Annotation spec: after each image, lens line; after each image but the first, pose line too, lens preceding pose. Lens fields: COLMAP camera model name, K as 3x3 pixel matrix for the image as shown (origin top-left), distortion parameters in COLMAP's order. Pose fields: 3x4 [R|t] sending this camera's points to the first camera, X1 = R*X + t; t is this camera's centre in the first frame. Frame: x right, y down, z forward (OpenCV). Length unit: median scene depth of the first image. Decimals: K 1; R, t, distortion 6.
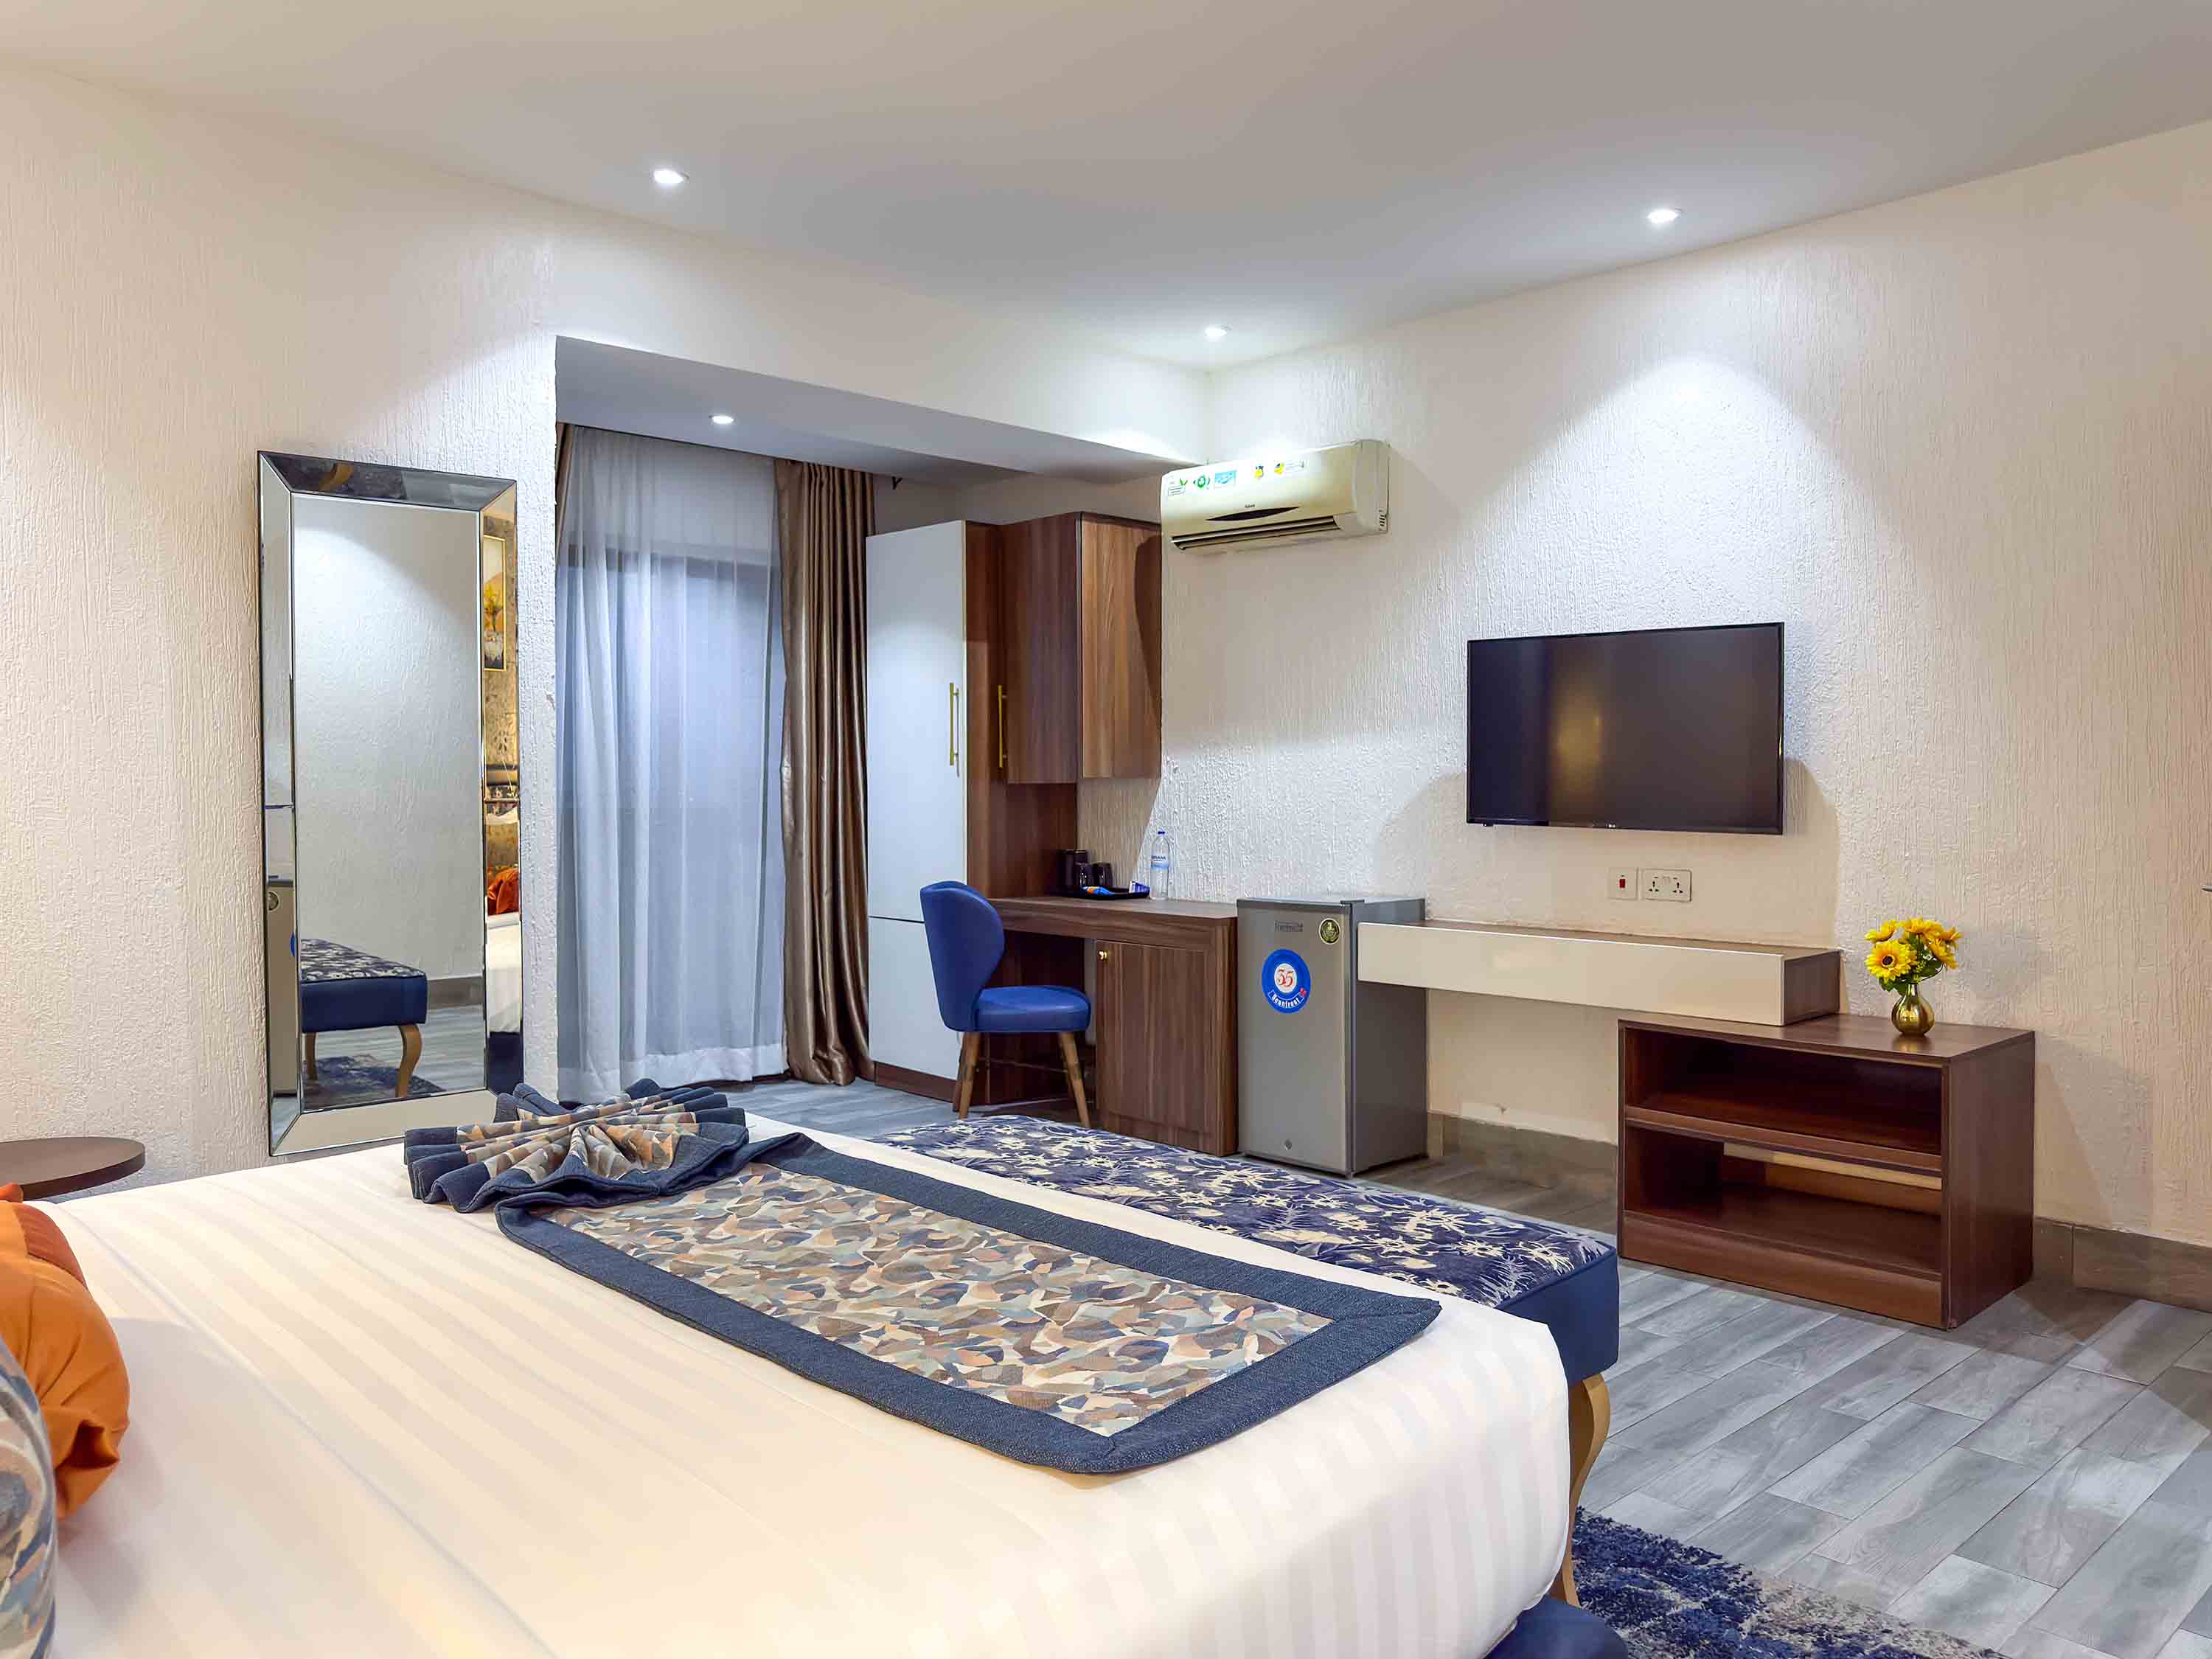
lens RADIAL K [[1656.8, 0, 1109.9], [0, 1656.8, 801.1], [0, 0, 1]] dist [-0.002463, -0.004290]
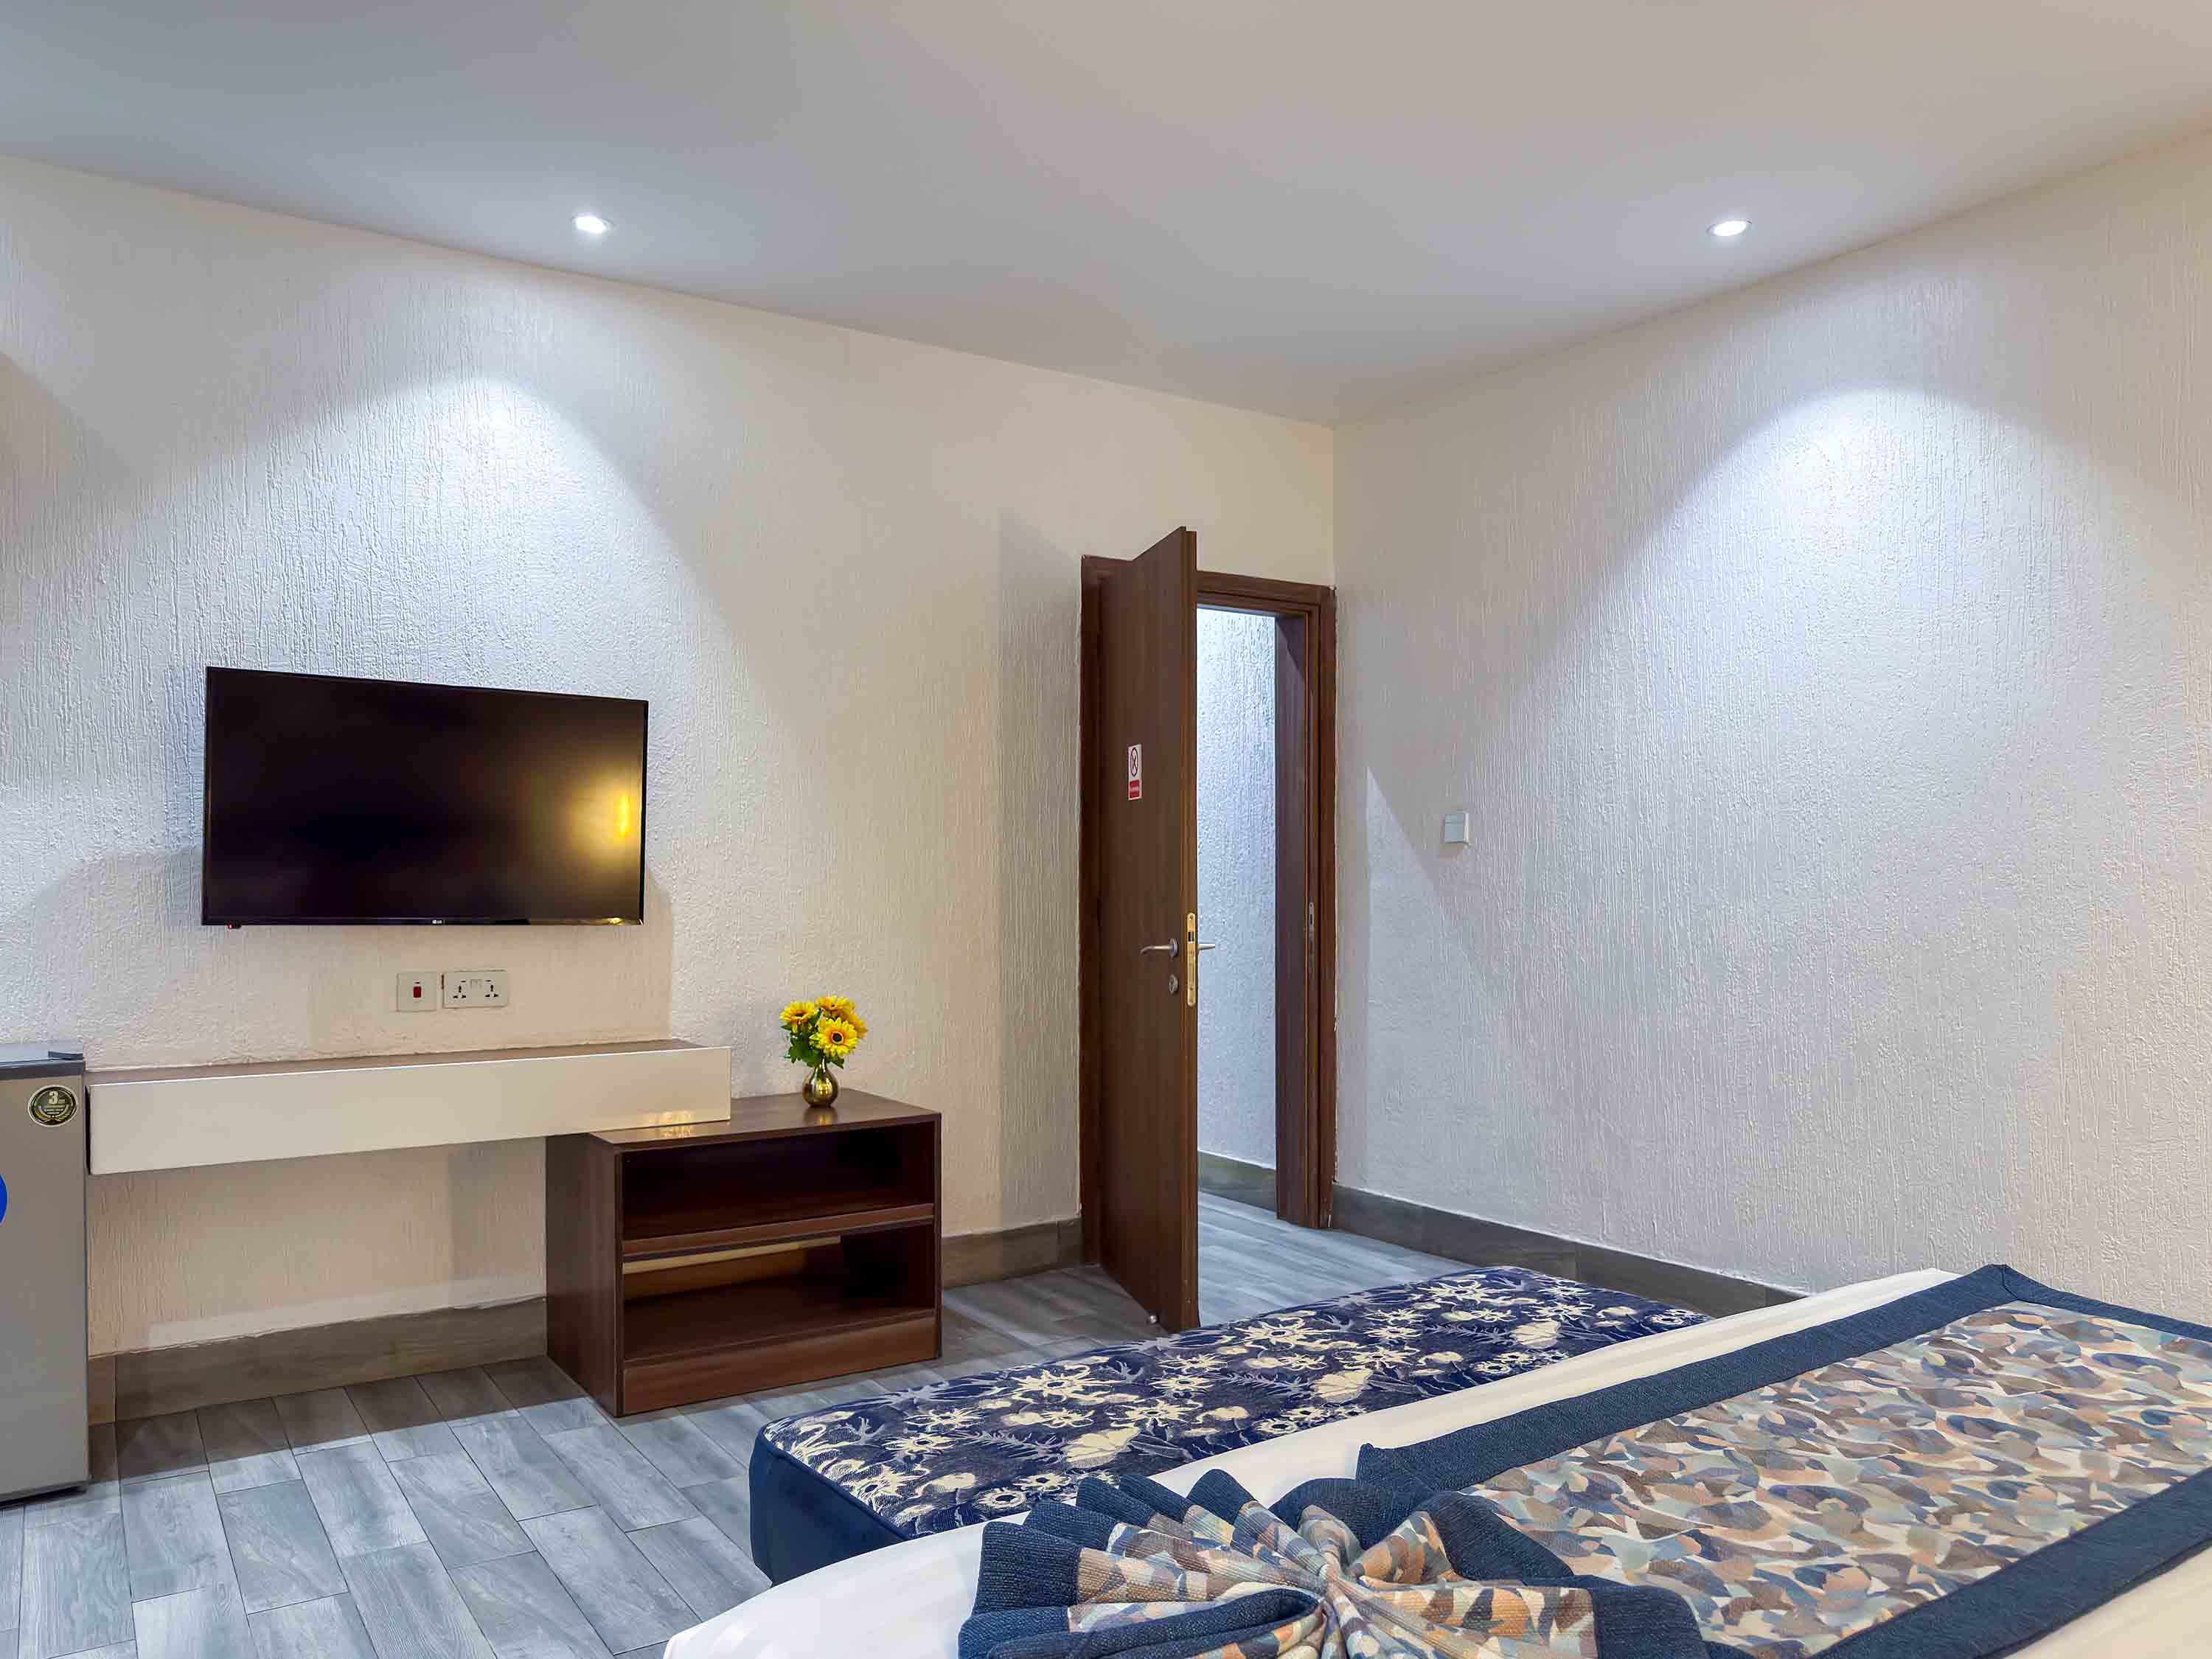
lens RADIAL K [[1577.3, 0, 1105.2], [0, 1577.3, 886.9], [0, 0, 1]] dist [-0.004262, -0.003319]
pose [[0.177134, -0.003346, 0.984181, -0.481839], [0.013750, 0.999905, 0.000925, 0.002137], [-0.984091, 0.013368, 0.177163, 0.642322]]
